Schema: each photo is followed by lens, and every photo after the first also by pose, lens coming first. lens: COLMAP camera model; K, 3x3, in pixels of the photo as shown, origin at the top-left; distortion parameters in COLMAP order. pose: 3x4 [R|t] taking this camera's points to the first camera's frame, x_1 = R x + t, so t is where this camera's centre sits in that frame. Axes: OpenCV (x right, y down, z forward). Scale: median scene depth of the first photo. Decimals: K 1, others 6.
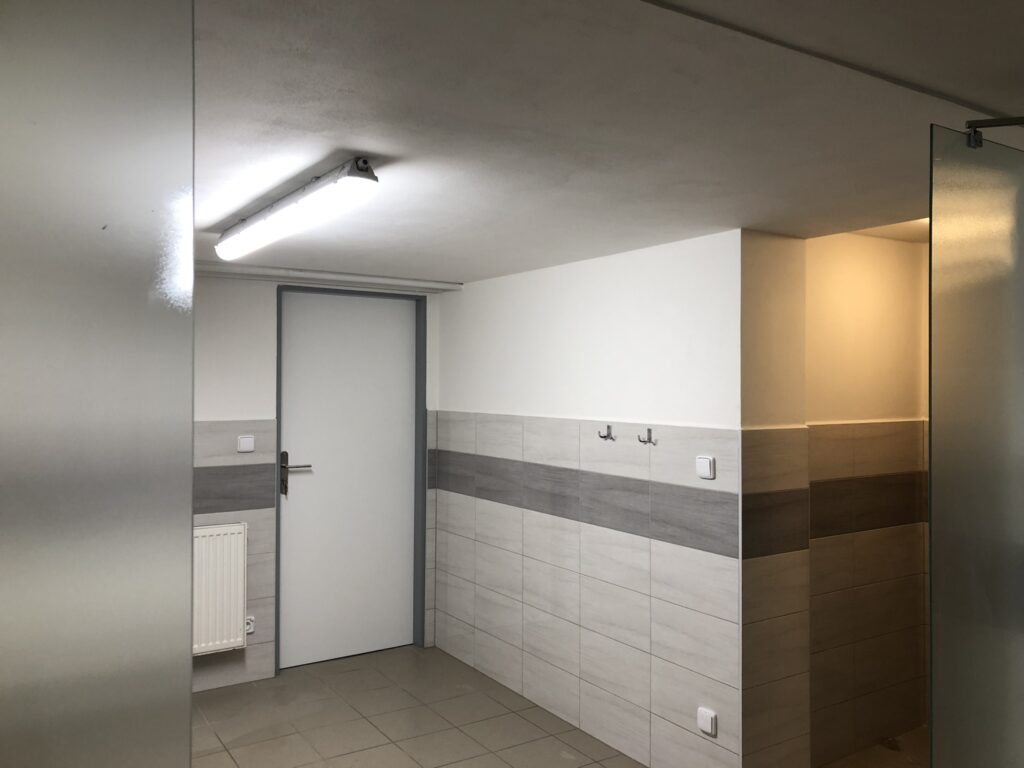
lens RADIAL K [[835.9, 0, 510.2], [0, 835.9, 376.2], [0, 0, 1]] dist [0.053172, -0.067348]
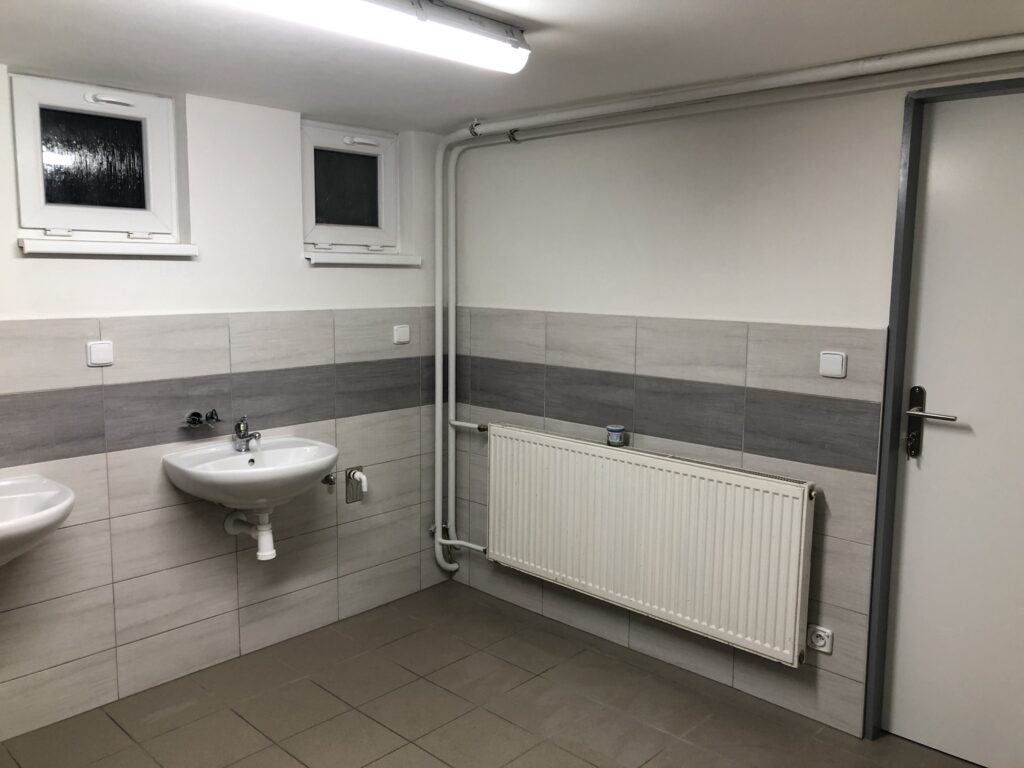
lens RADIAL K [[835.9, 0, 510.9], [0, 835.9, 374.8], [0, 0, 1]] dist [0.053172, -0.067348]
pose [[0.233466, 0.128807, -0.963796, 0.249348], [-0.003601, 0.991295, 0.131609, 0.006781], [0.972358, -0.027255, 0.231898, 0.653581]]
